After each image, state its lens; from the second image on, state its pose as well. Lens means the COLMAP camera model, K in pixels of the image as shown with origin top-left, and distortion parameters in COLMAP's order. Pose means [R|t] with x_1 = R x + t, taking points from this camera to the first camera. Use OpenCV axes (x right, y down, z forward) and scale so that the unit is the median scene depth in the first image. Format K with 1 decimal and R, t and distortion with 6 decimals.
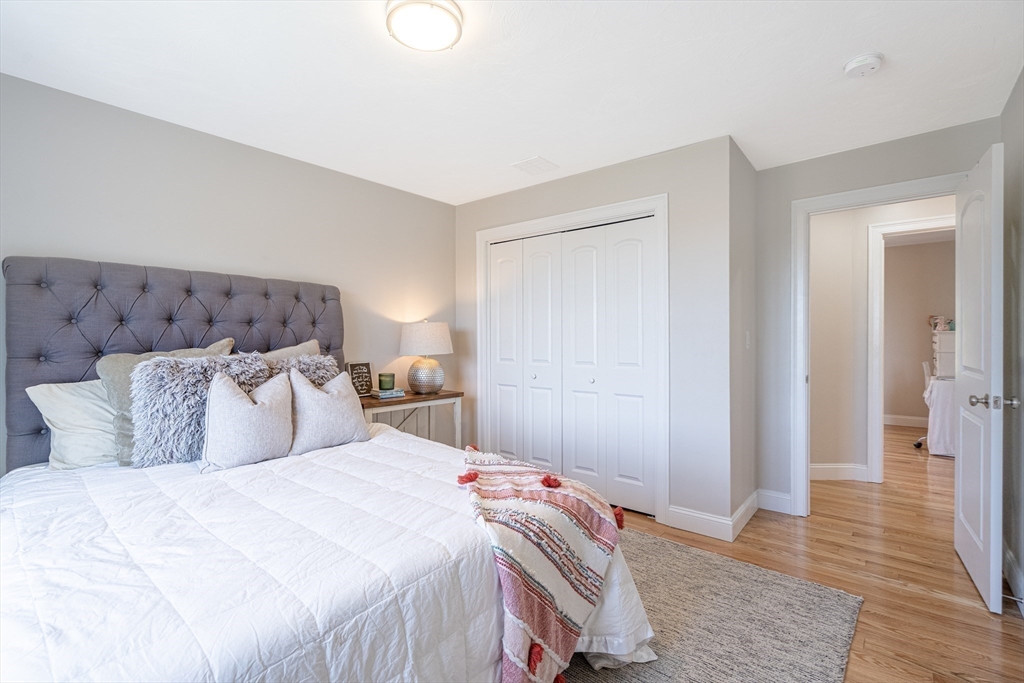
lens RADIAL K [[468.3, 0, 517.2], [0, 468.3, 343.5], [0, 0, 1]] dist [0.004495, 0.000817]
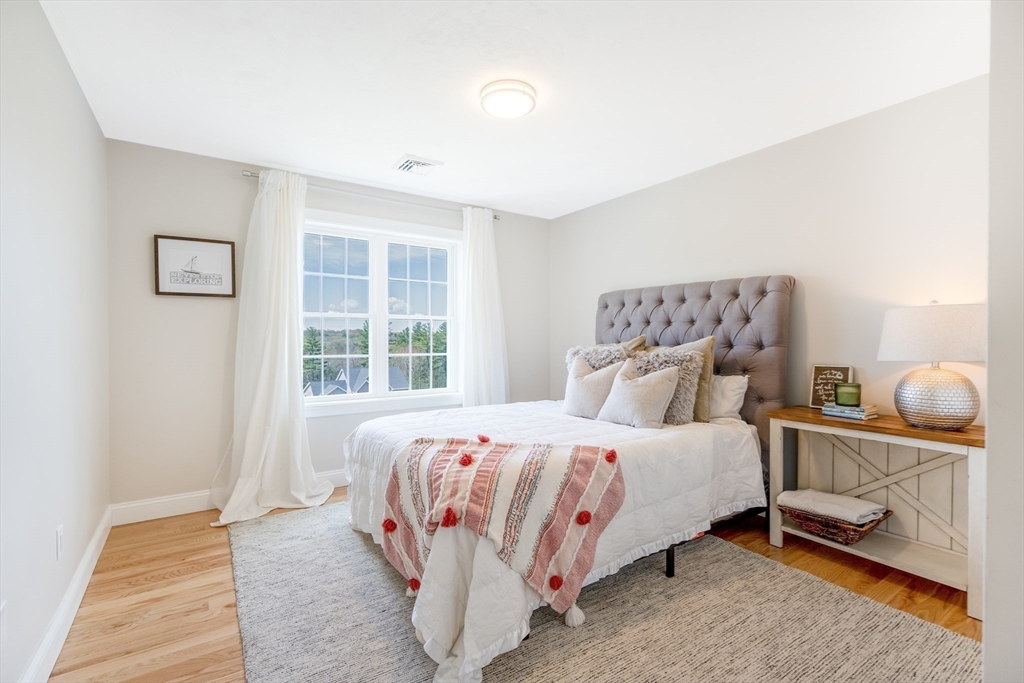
lens RADIAL K [[468.3, 0, 512.7], [0, 468.3, 339.7], [0, 0, 1]] dist [0.004495, 0.000817]
pose [[-0.276543, 0.019613, -0.960801, 0.570728], [-0.000709, 0.999787, 0.020612, -0.018980], [0.961001, 0.006381, -0.276471, 0.705229]]
